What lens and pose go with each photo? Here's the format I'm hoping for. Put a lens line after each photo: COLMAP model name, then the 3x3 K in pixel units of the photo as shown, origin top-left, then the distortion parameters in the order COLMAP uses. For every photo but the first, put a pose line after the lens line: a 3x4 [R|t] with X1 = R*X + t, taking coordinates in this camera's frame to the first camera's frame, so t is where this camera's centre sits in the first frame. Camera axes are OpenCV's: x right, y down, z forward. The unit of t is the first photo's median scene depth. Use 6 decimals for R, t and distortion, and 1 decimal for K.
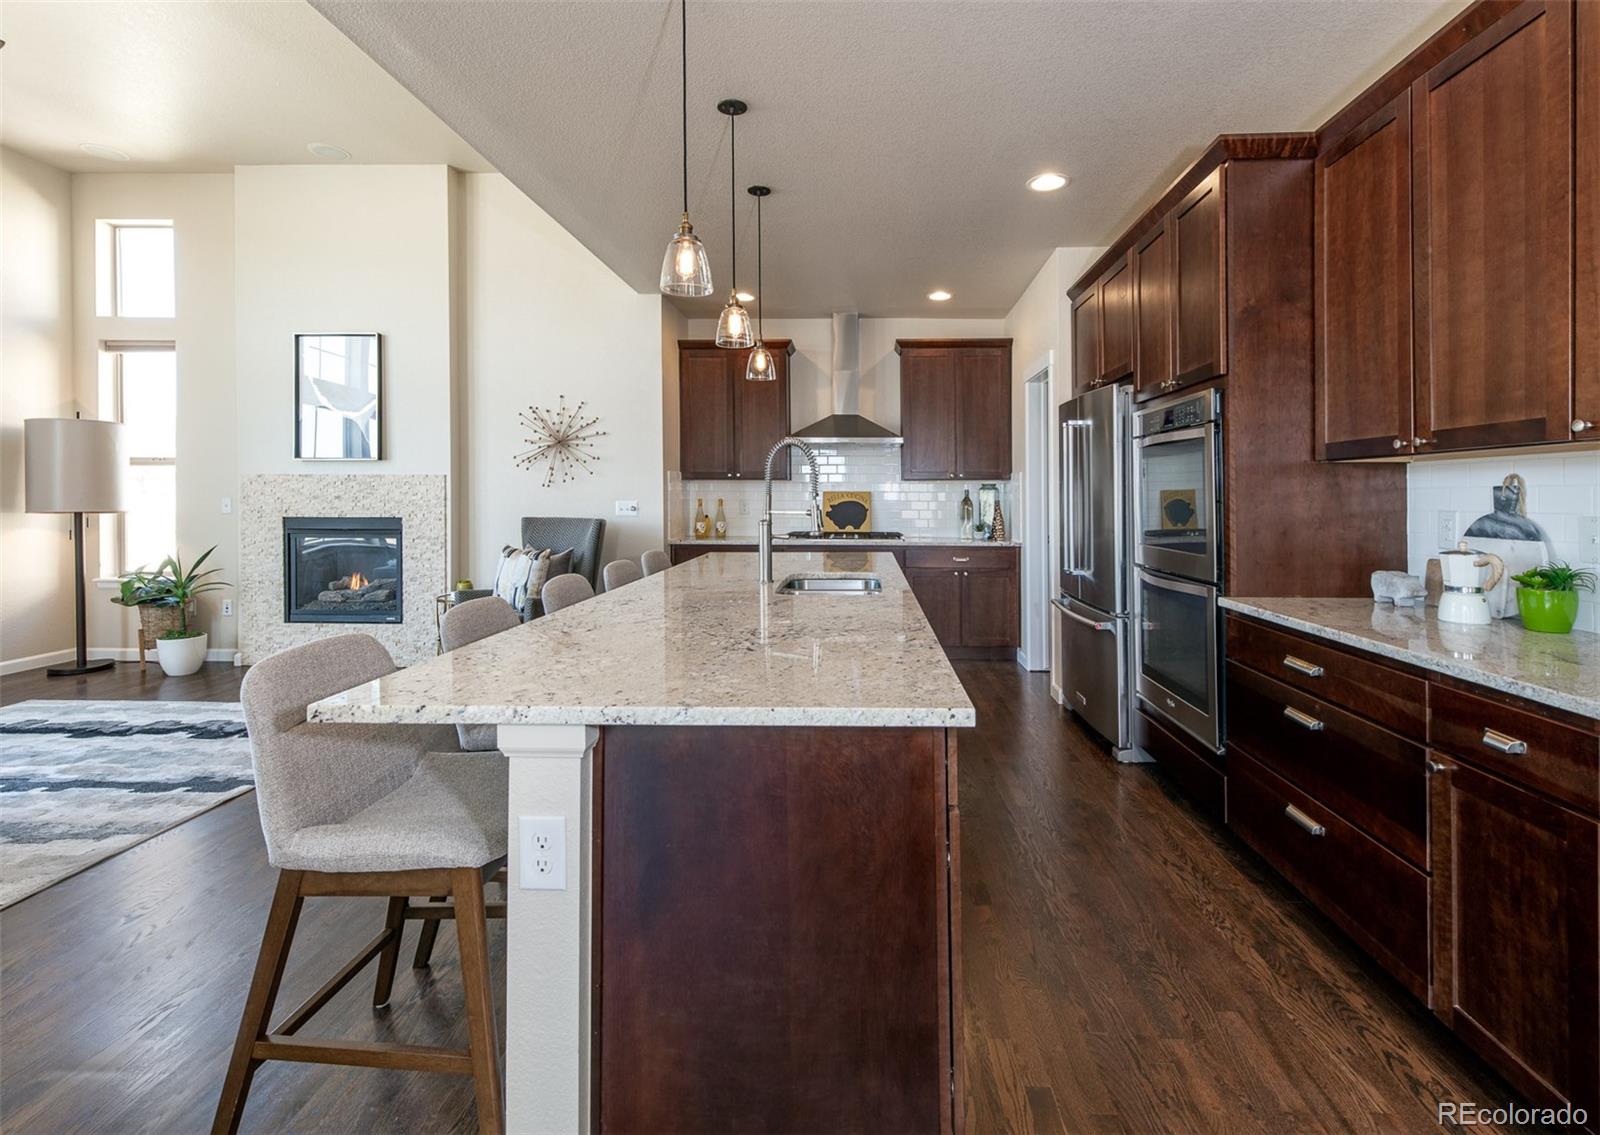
lens RADIAL K [[724.6, 0, 852.0], [0, 724.6, 507.2], [0, 0, 1]] dist [0.013860, -0.000035]
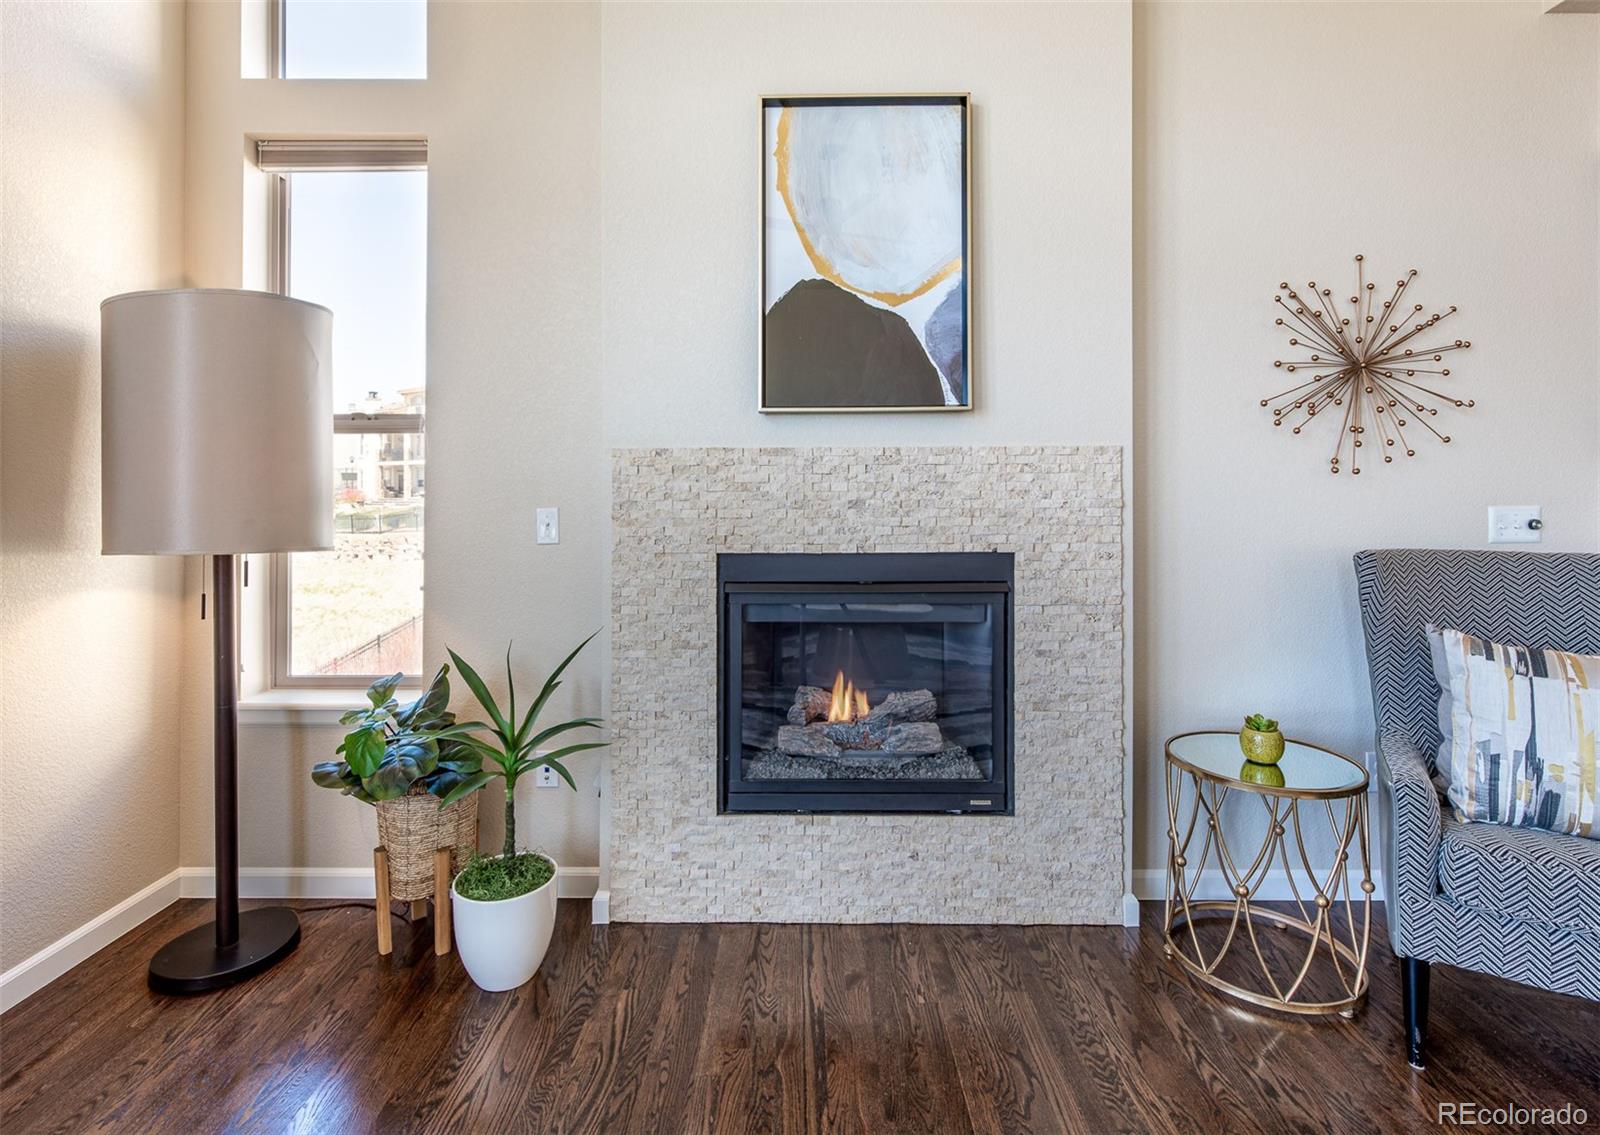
lens RADIAL K [[781.1, 0, 827.6], [0, 781.1, 486.5], [0, 0, 1]] dist [0.004463, 0.000121]
pose [[0.999652, -0.006761, 0.025515, -0.723354], [0.007273, 0.999772, -0.020065, -0.014146], [-0.025374, 0.020244, 0.999473, 0.561927]]
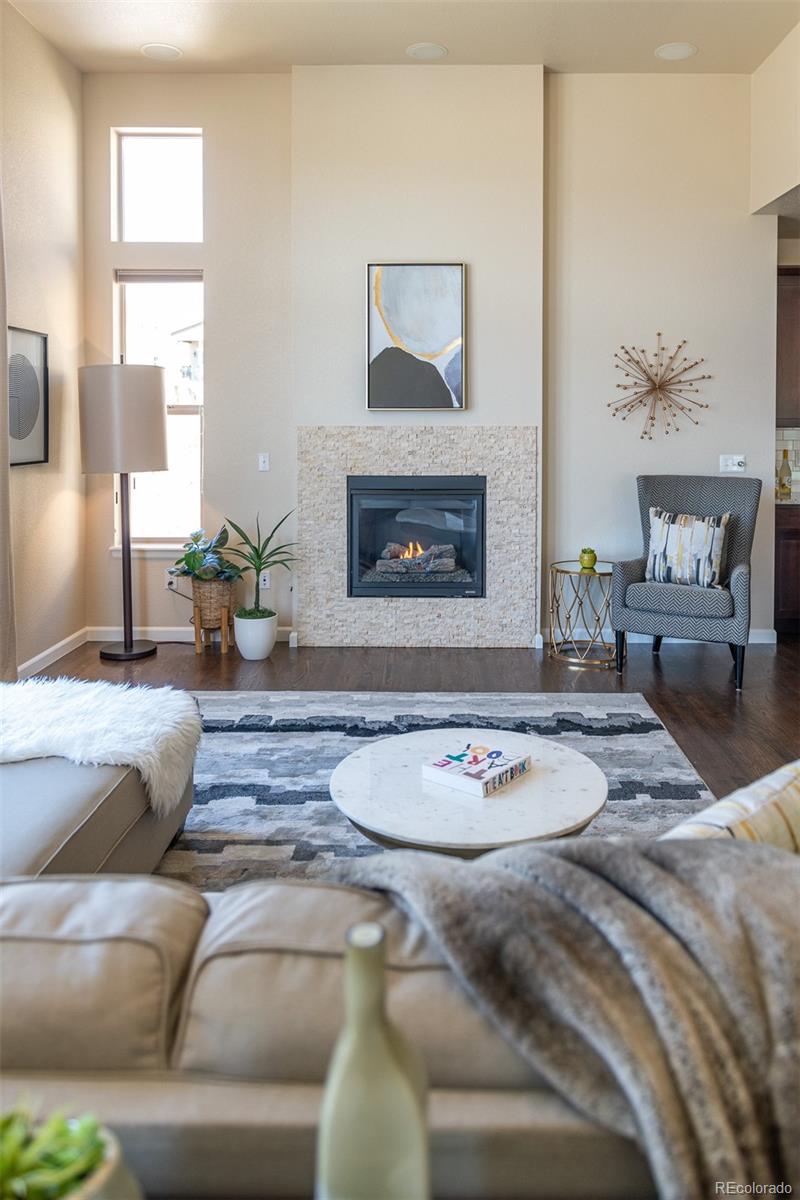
lens RADIAL K [[853.2, 0, 473.9], [0, 853.2, 453.6], [0, 0, 1]] dist [-0.011273, -0.009711]
pose [[0.999469, -0.003407, 0.032396, -0.657125], [0.002703, 0.999760, 0.021727, -0.033446], [-0.032463, -0.021628, 0.999239, -0.009638]]
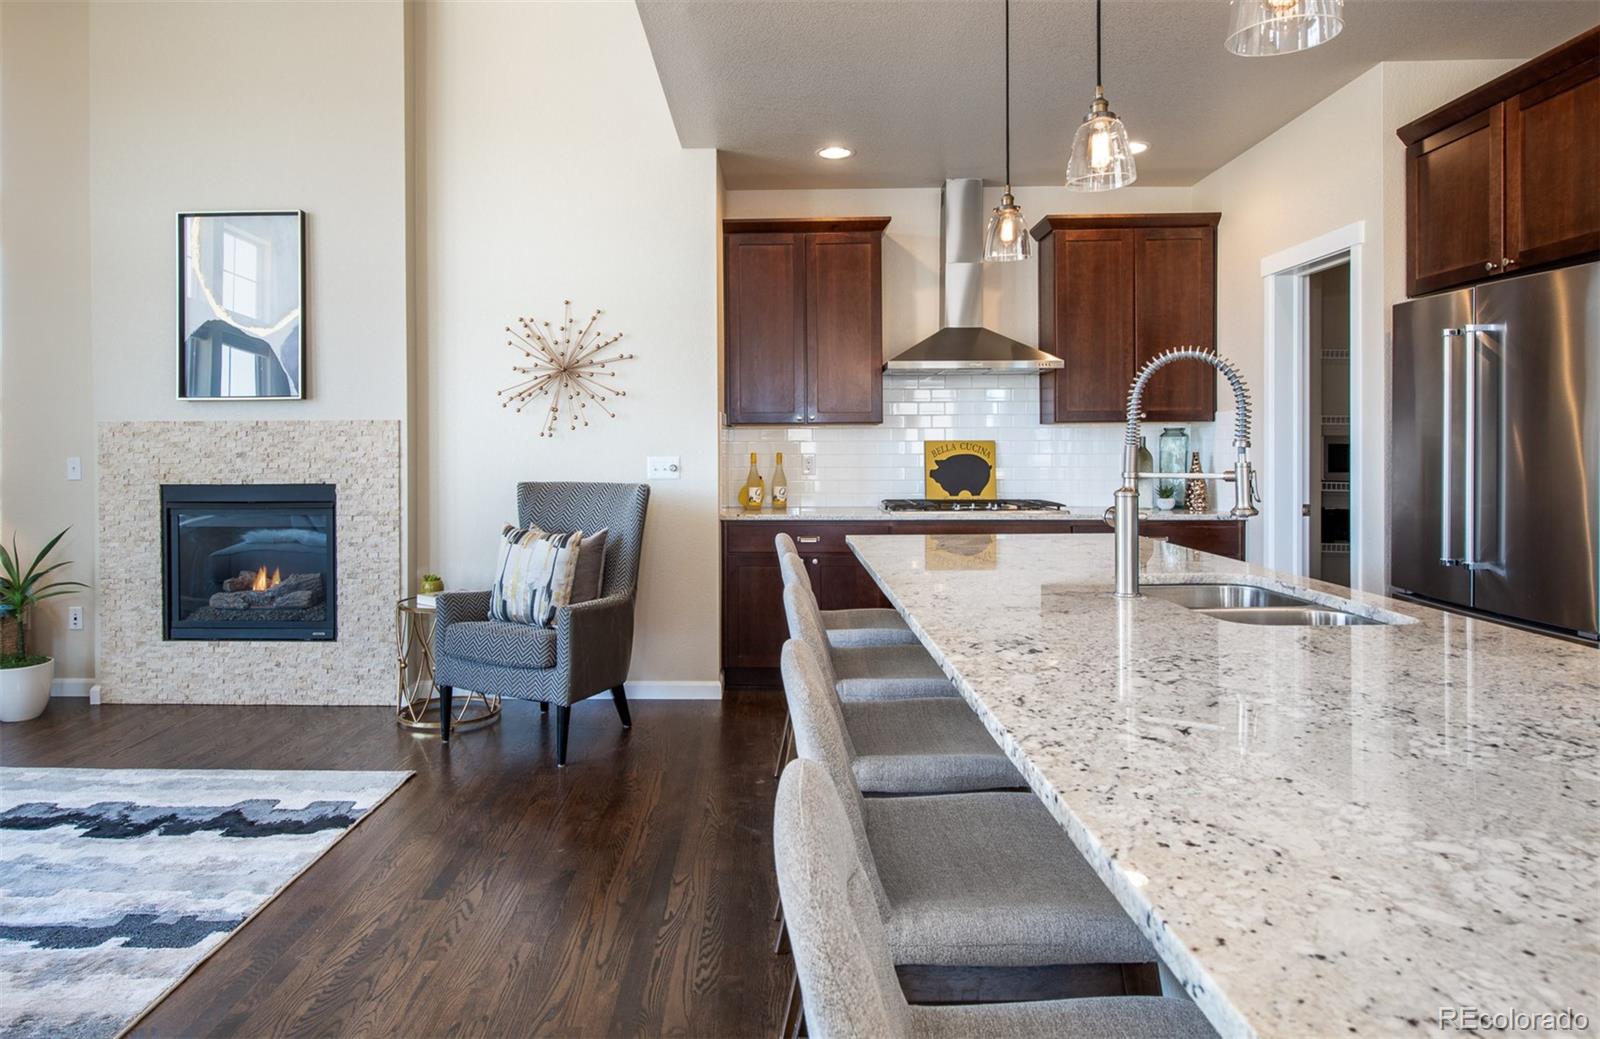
lens RADIAL K [[939.1, 0, 773.0], [0, 939.1, 460.7], [0, 0, 1]] dist [0.004356, -0.000672]
pose [[0.999973, -0.007201, 0.001175, -0.211613], [0.007202, 0.999973, -0.001384, -0.003020], [-0.001165, 0.001392, 0.999998, 0.128608]]
